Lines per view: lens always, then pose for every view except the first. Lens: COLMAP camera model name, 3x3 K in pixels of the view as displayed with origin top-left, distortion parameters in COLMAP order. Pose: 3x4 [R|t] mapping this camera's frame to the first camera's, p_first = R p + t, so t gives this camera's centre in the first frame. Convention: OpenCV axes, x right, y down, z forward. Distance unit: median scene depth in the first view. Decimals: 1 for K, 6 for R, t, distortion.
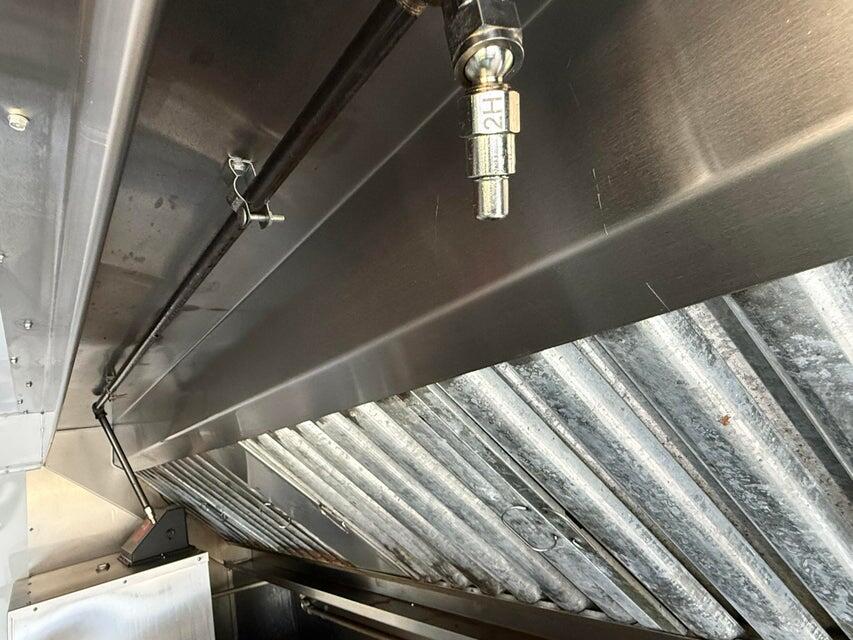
lens RADIAL K [[478.2, 0, 426.5], [0, 478.2, 320.0], [0, 0, 1]] dist [-0.003844, -0.001731]
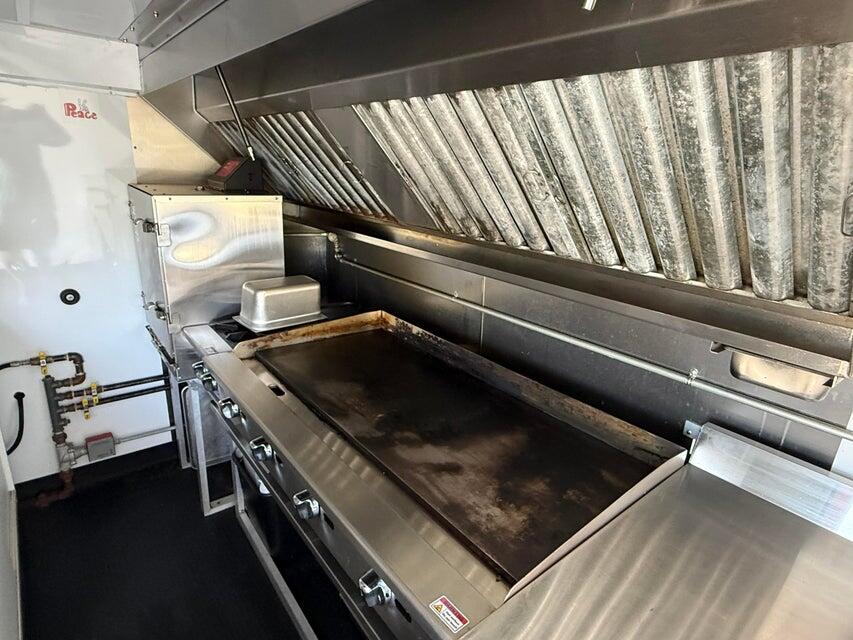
lens RADIAL K [[478.2, 0, 426.5], [0, 478.2, 320.0], [0, 0, 1]] dist [-0.003844, -0.001731]
pose [[0.967303, 0.244337, 0.068004, -0.198919], [-0.246101, 0.839422, 0.484567, 0.077843], [0.061314, -0.485459, 0.872107, -0.920484]]
